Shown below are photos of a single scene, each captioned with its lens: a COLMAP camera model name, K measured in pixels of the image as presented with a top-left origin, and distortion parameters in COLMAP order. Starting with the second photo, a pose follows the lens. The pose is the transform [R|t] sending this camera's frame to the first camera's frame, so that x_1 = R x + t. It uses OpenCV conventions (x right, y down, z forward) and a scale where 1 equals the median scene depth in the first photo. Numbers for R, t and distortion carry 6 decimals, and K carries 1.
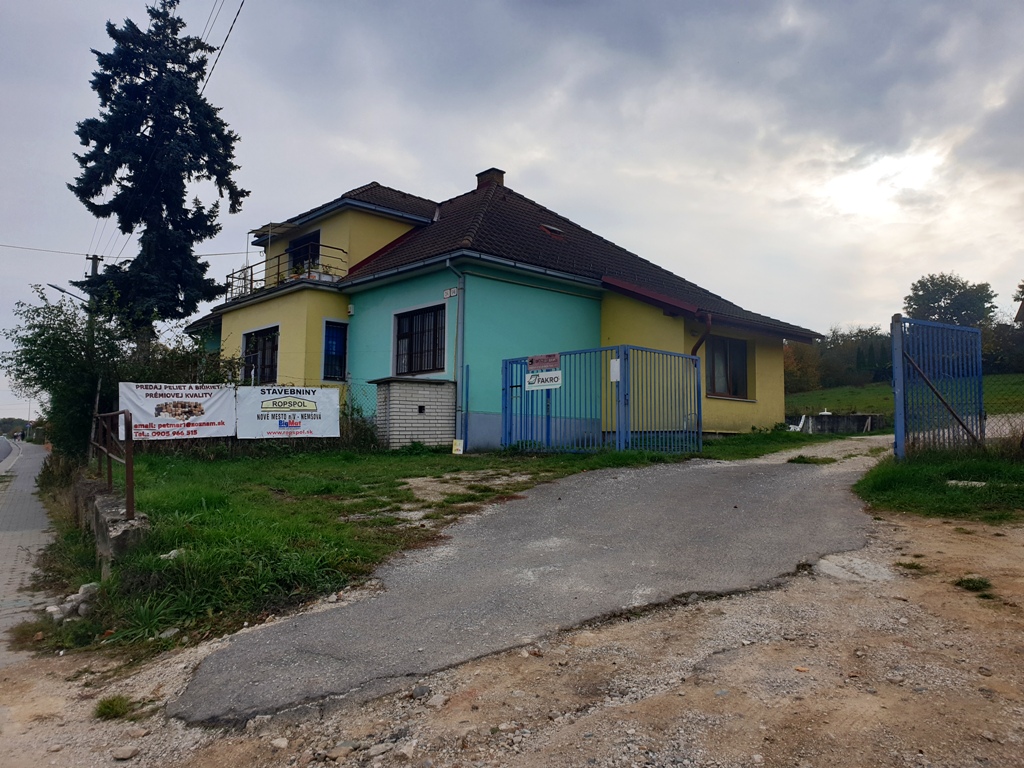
lens RADIAL K [[771.2, 0, 512.0], [0, 771.2, 384.0], [0, 0, 1]] dist [-0.006803, -0.073507]
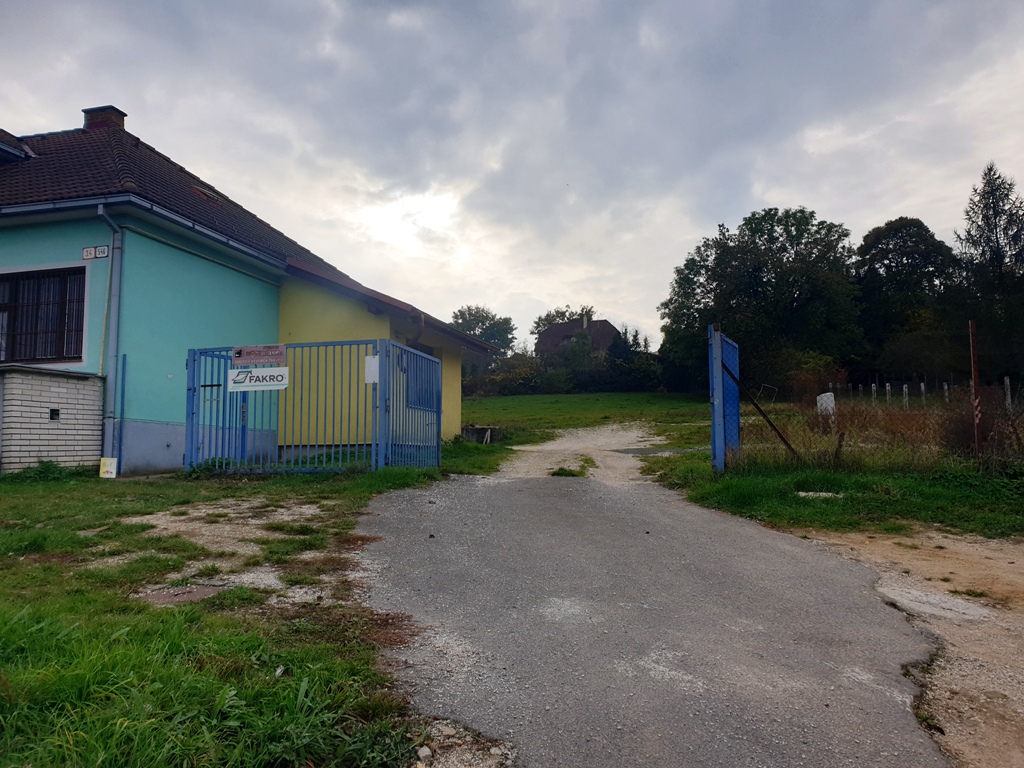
lens RADIAL K [[771.2, 0, 512.0], [0, 771.2, 384.0], [0, 0, 1]] dist [-0.006803, -0.073507]
pose [[0.811444, 0.041476, 0.582956, -0.131298], [-0.028669, 0.999103, -0.031179, 0.011101], [-0.583726, 0.008588, 0.811905, 0.150662]]
